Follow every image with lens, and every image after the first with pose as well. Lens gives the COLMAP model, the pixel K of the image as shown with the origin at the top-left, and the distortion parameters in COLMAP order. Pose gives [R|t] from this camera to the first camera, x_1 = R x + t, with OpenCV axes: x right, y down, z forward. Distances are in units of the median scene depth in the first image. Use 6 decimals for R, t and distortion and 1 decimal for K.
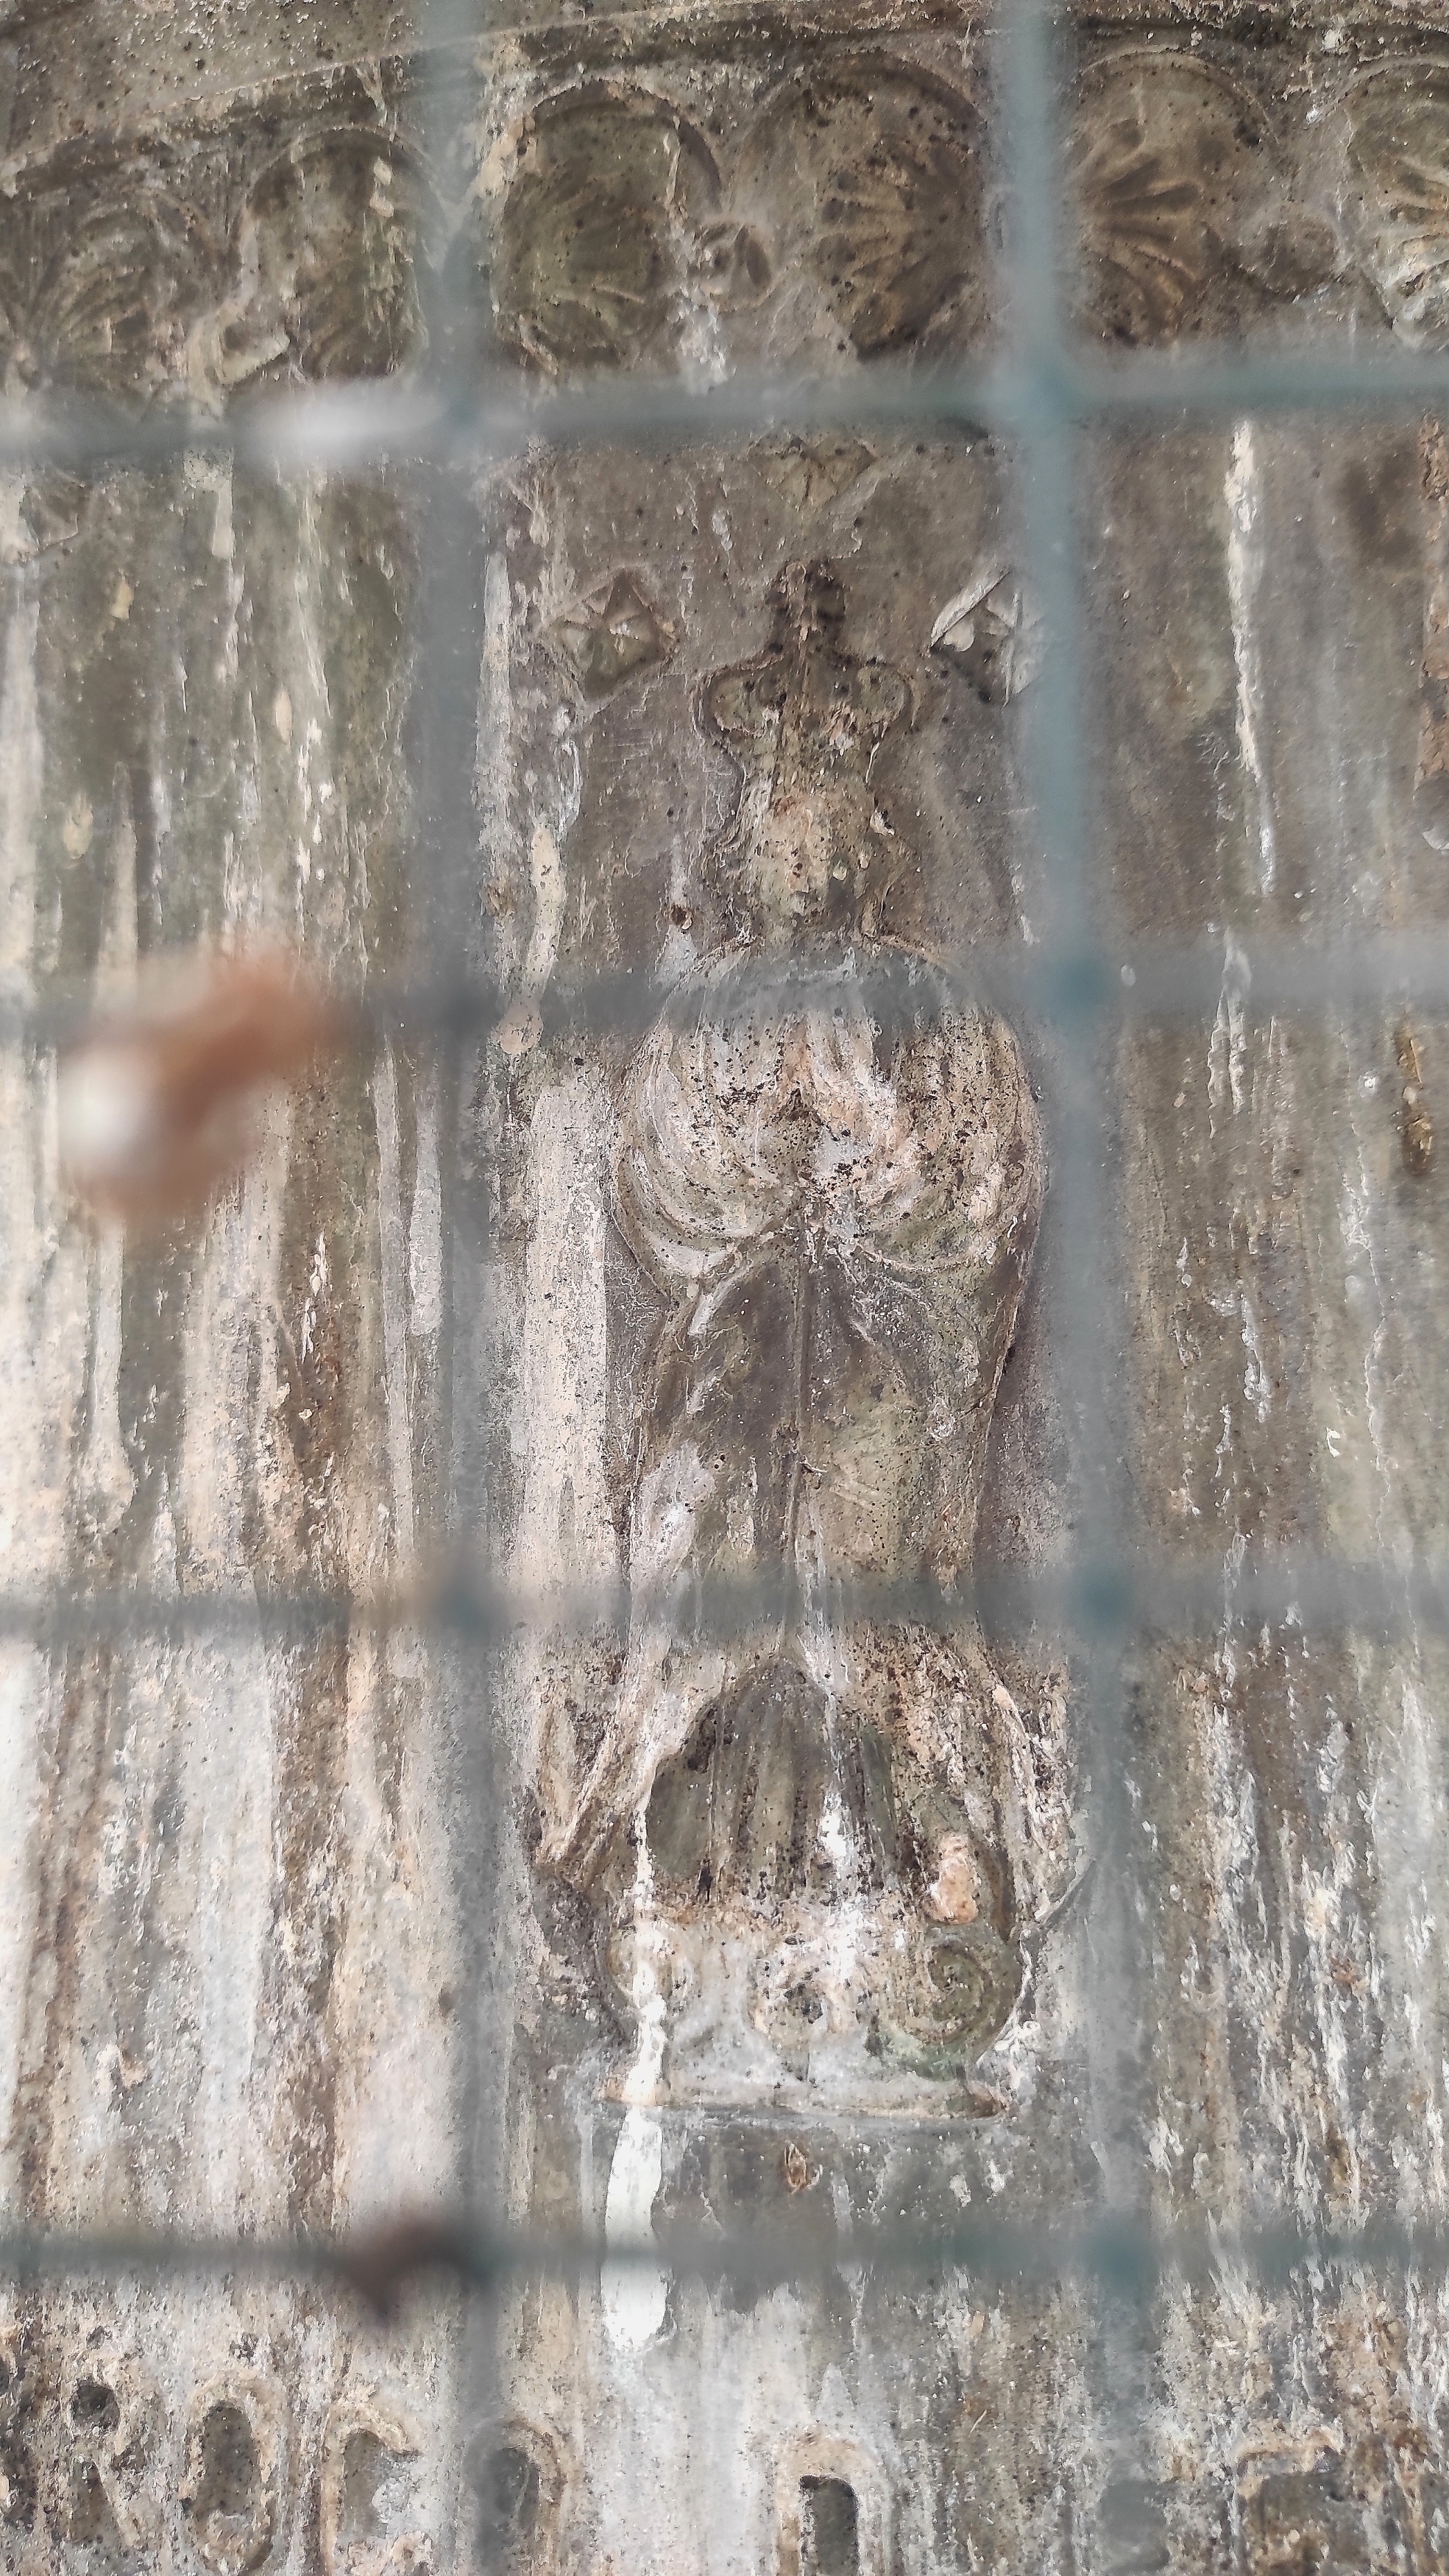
lens RADIAL K [[1996.0, 0, 724.5], [0, 1996.0, 1290.9], [0, 0, 1]] dist [0.007486, -0.010145]
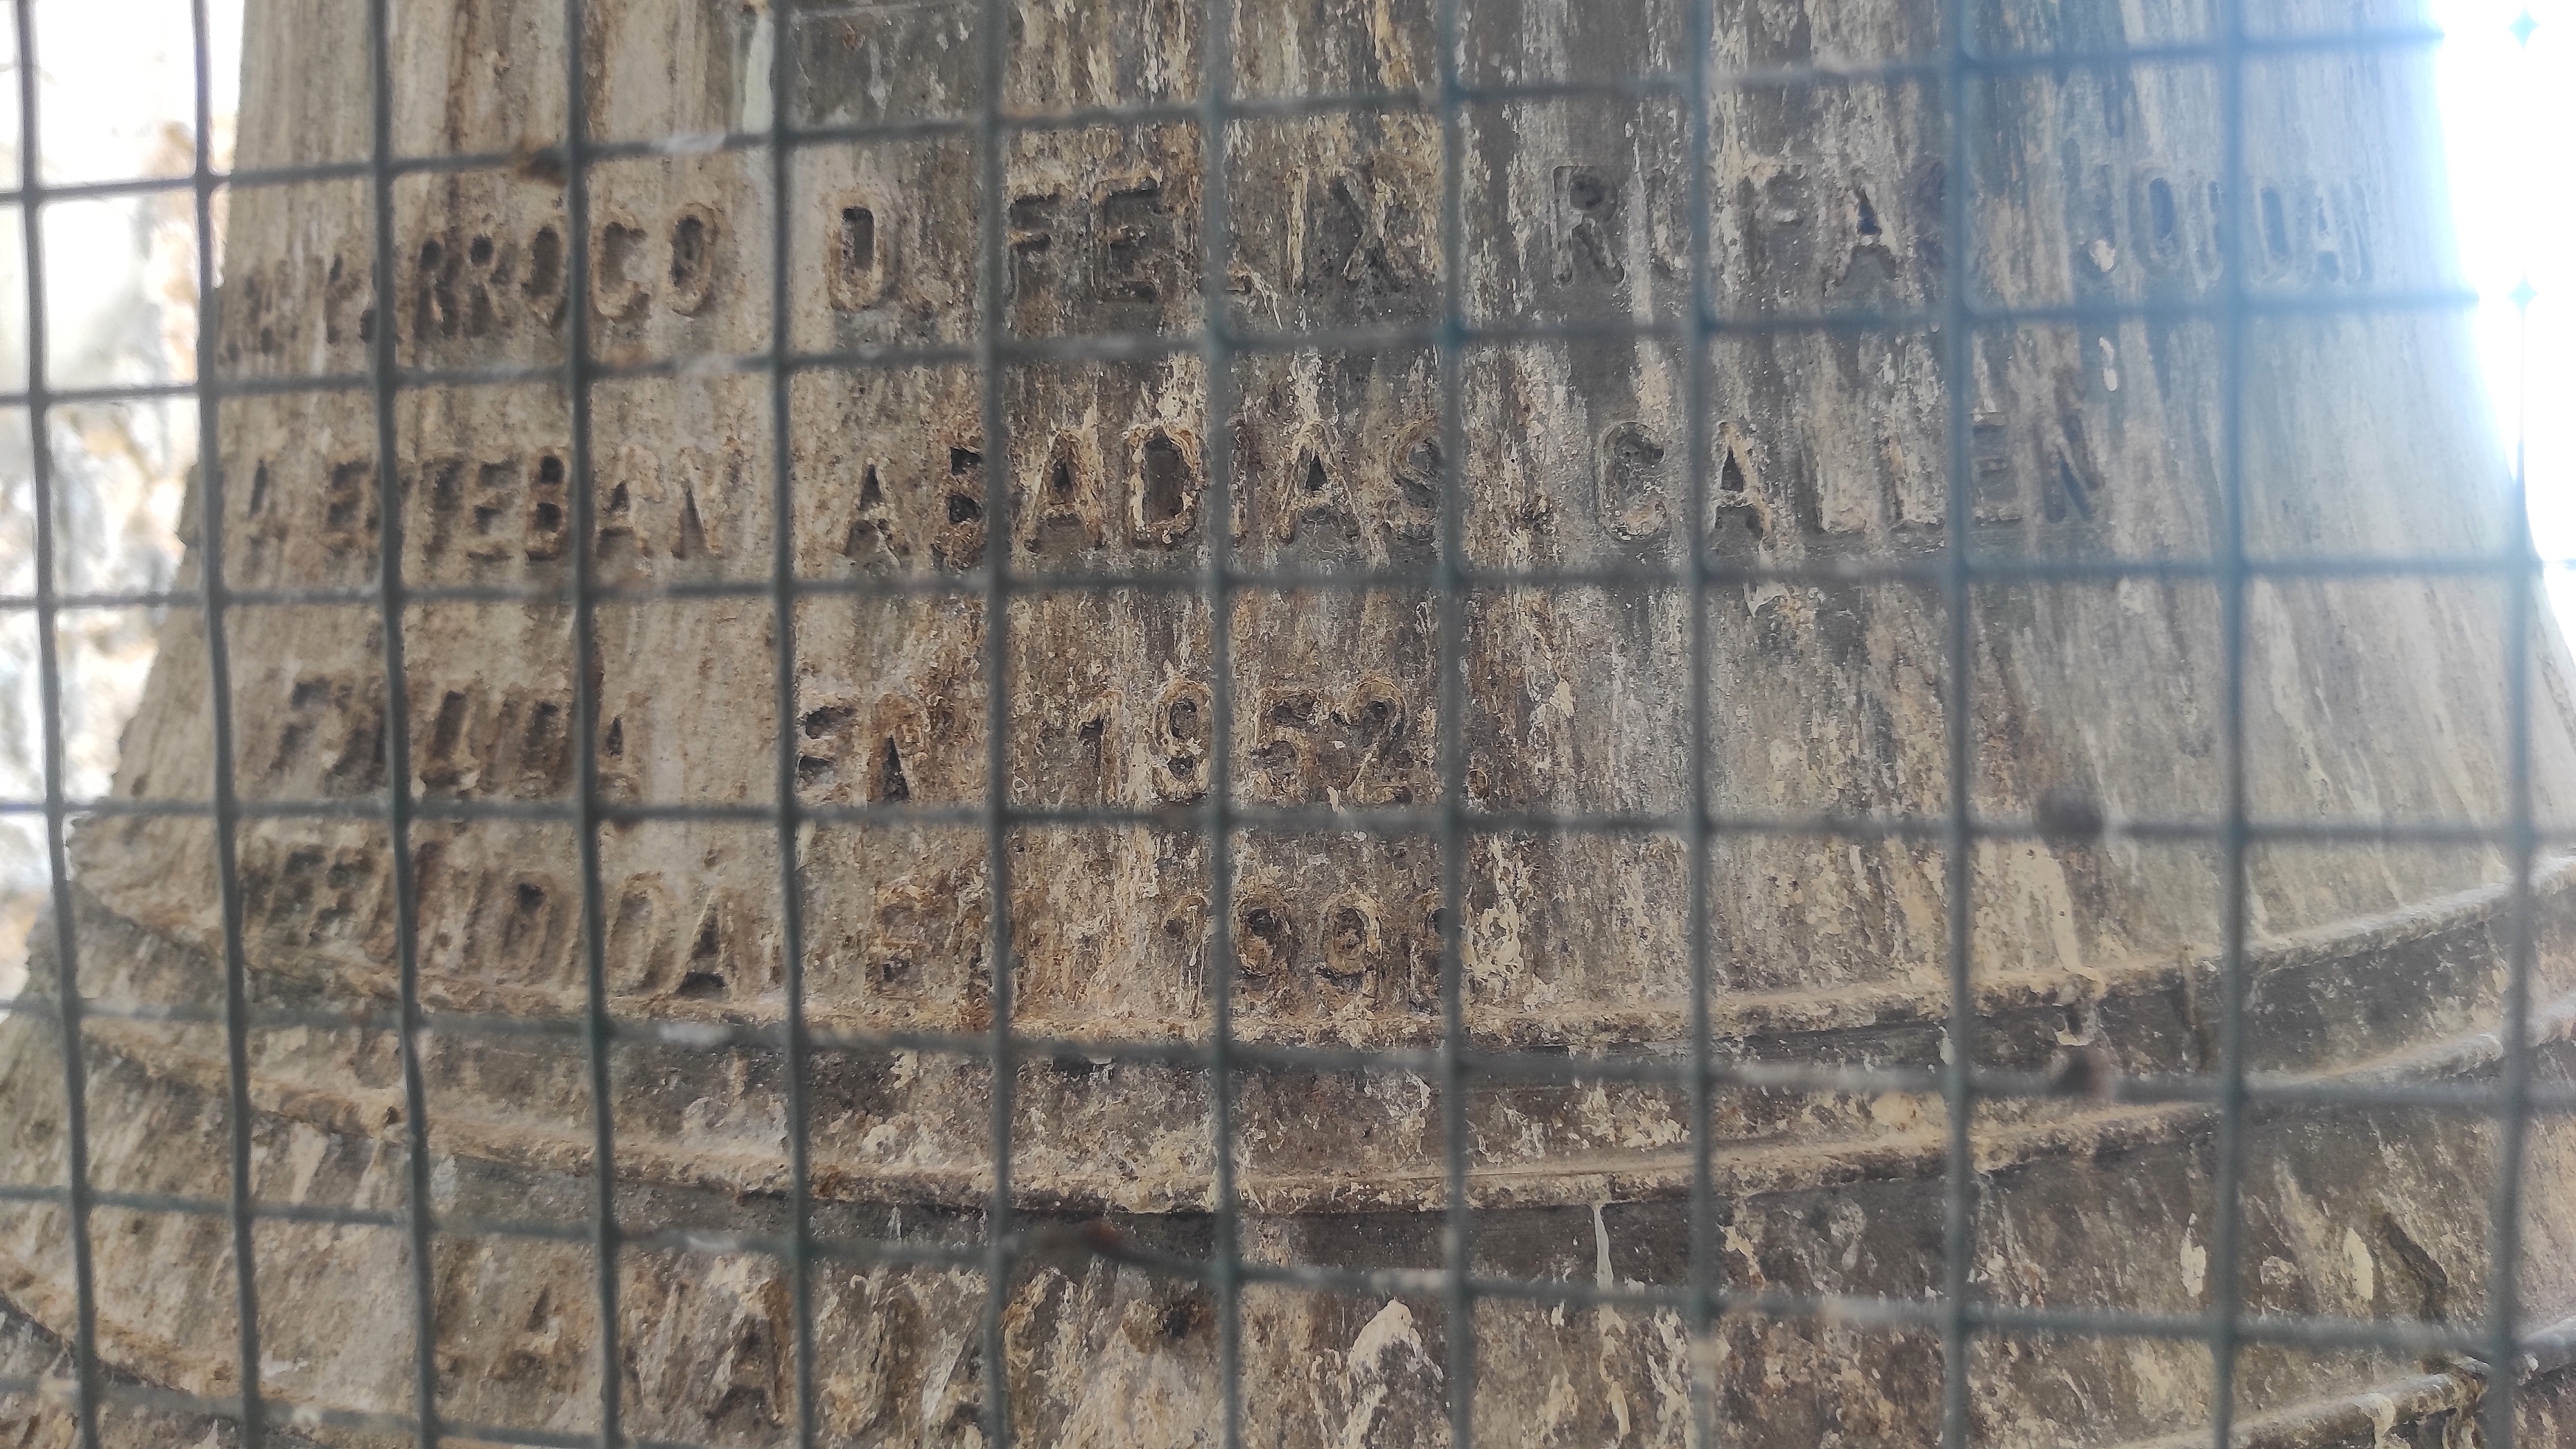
lens RADIAL K [[1996.0, 0, 1290.4], [0, 1996.0, 719.9], [0, 0, 1]] dist [0.007486, -0.010145]
pose [[0.986379, 0.020499, -0.163209, 0.629271], [-0.001508, 0.993290, 0.115640, 0.758342], [0.164484, -0.113818, 0.979791, -0.560575]]
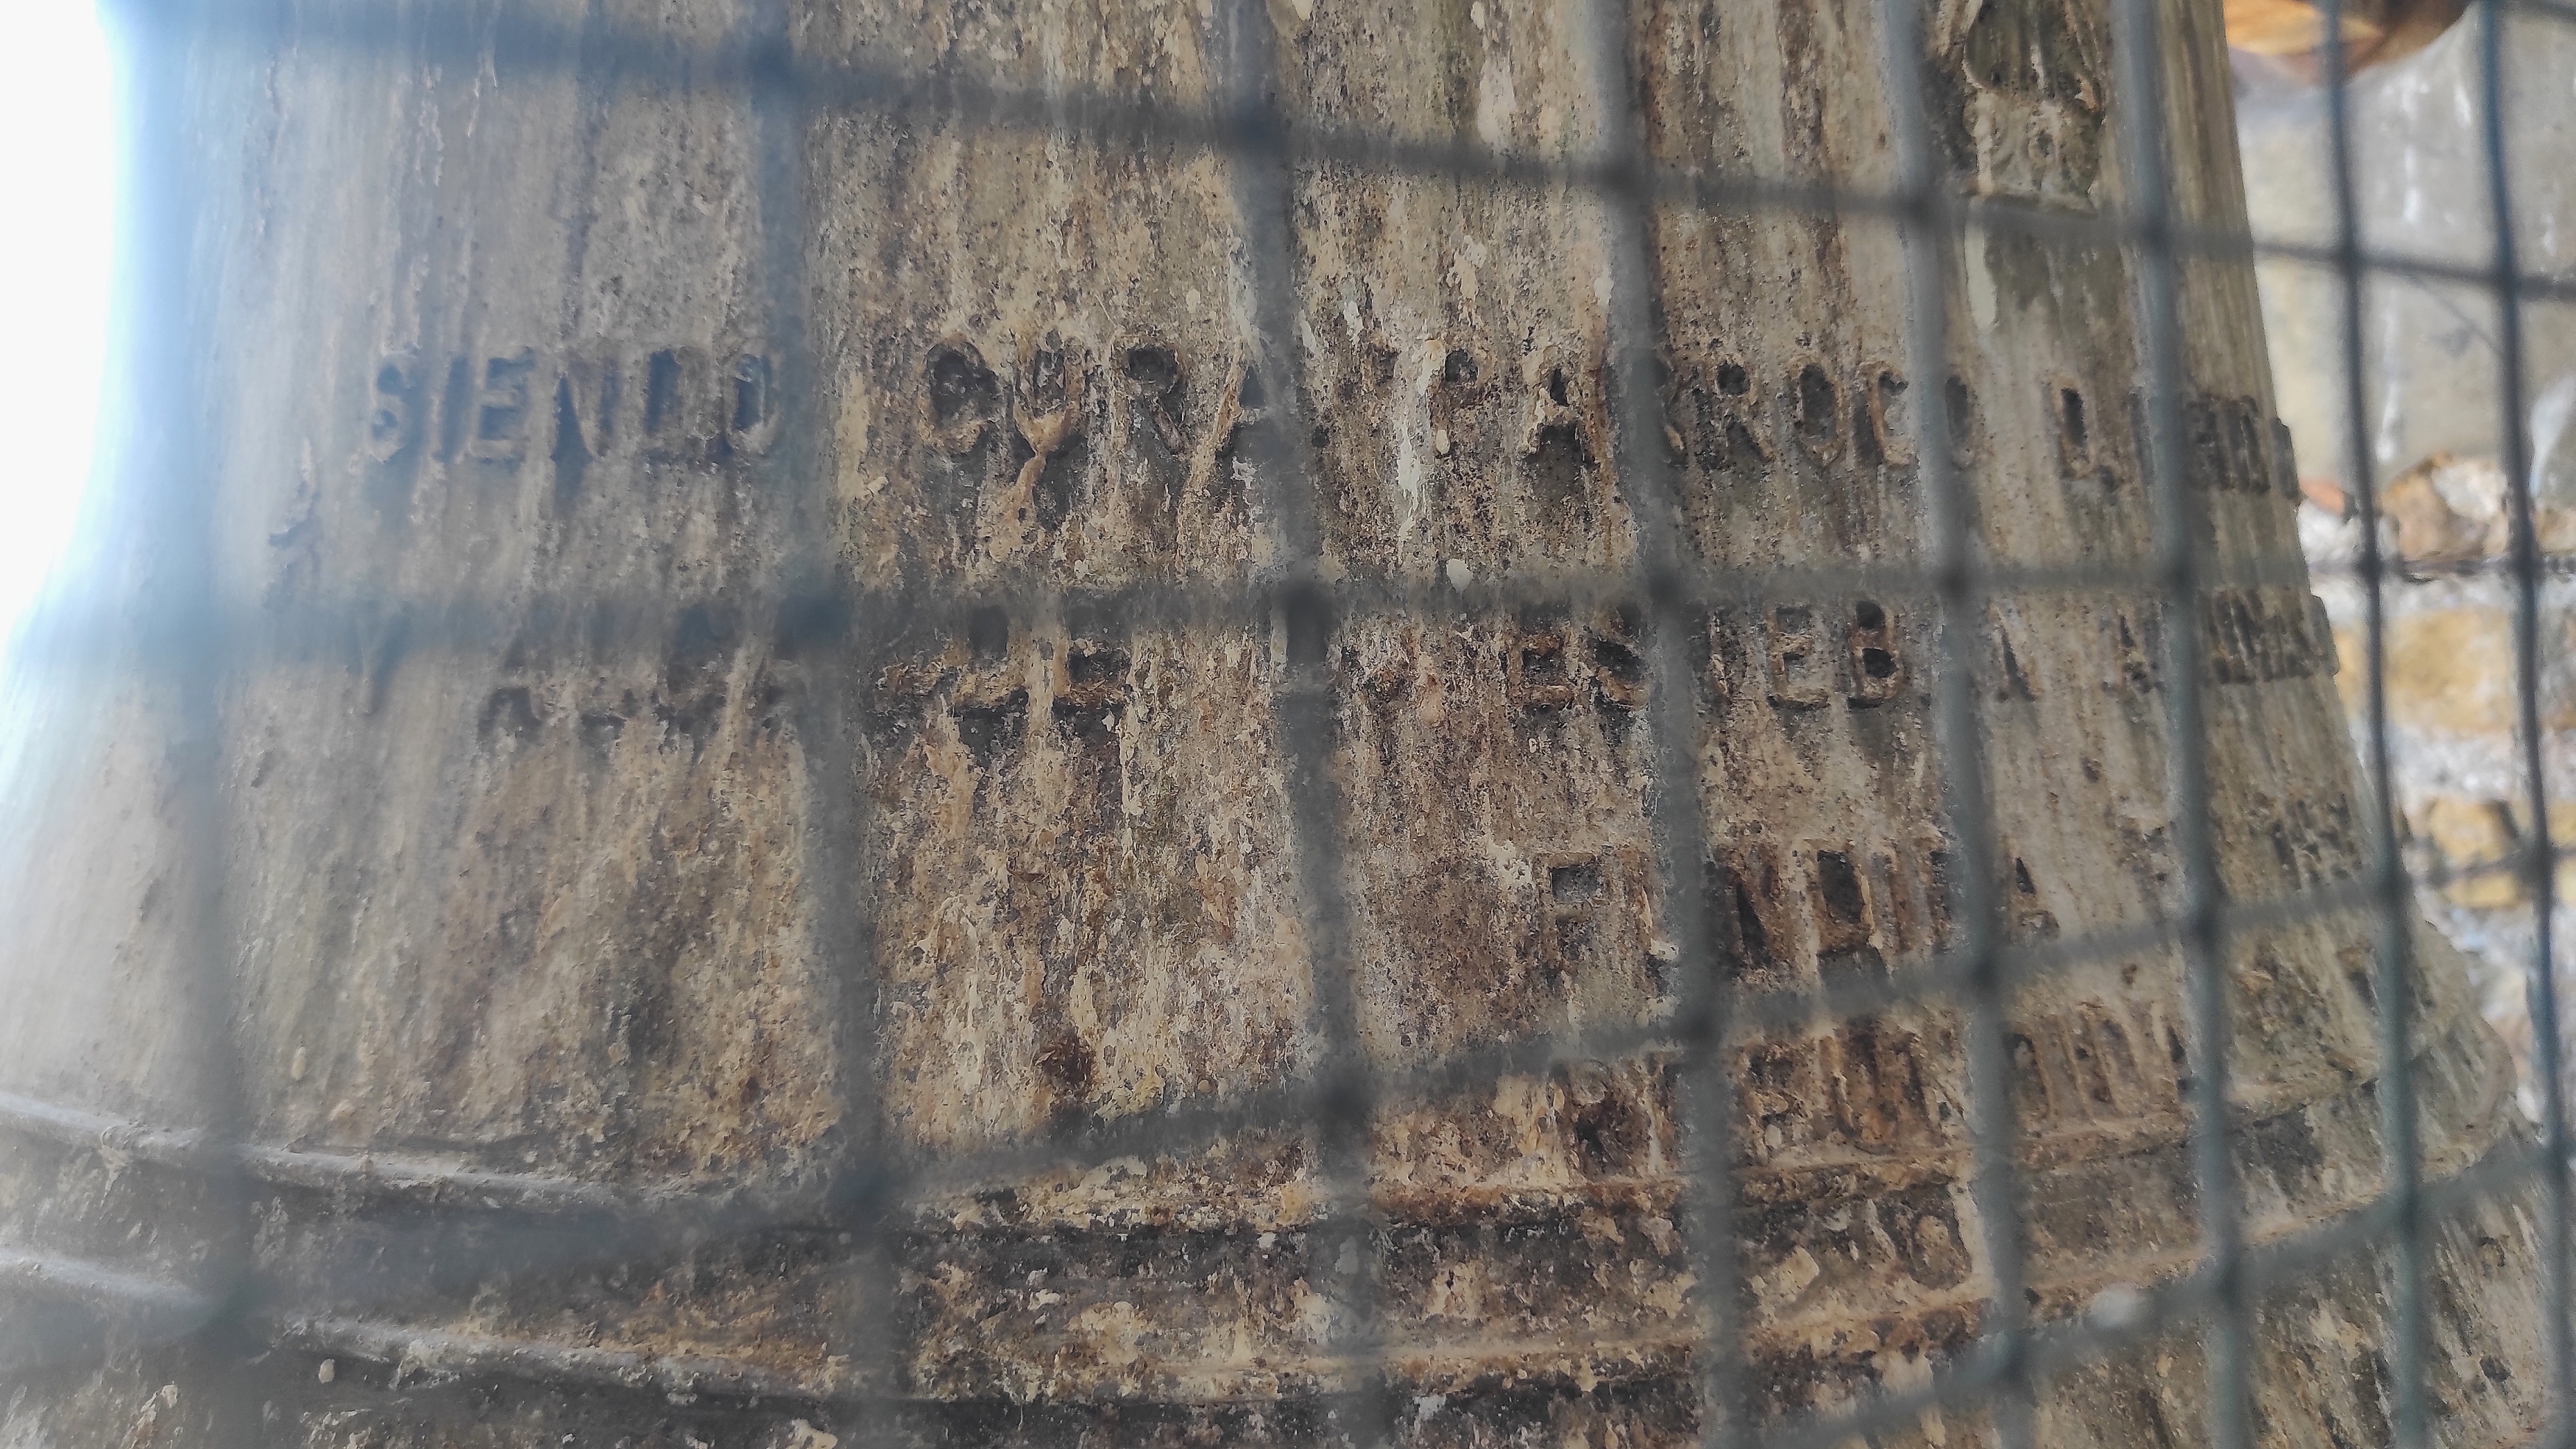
lens RADIAL K [[1996.0, 0, 1288.1], [0, 1996.0, 719.3], [0, 0, 1]] dist [0.007486, -0.010145]
pose [[0.742989, -0.019670, 0.669014, -1.612851], [-0.000669, 0.999546, 0.030130, 0.779942], [-0.669303, -0.022834, 0.742639, 0.083664]]
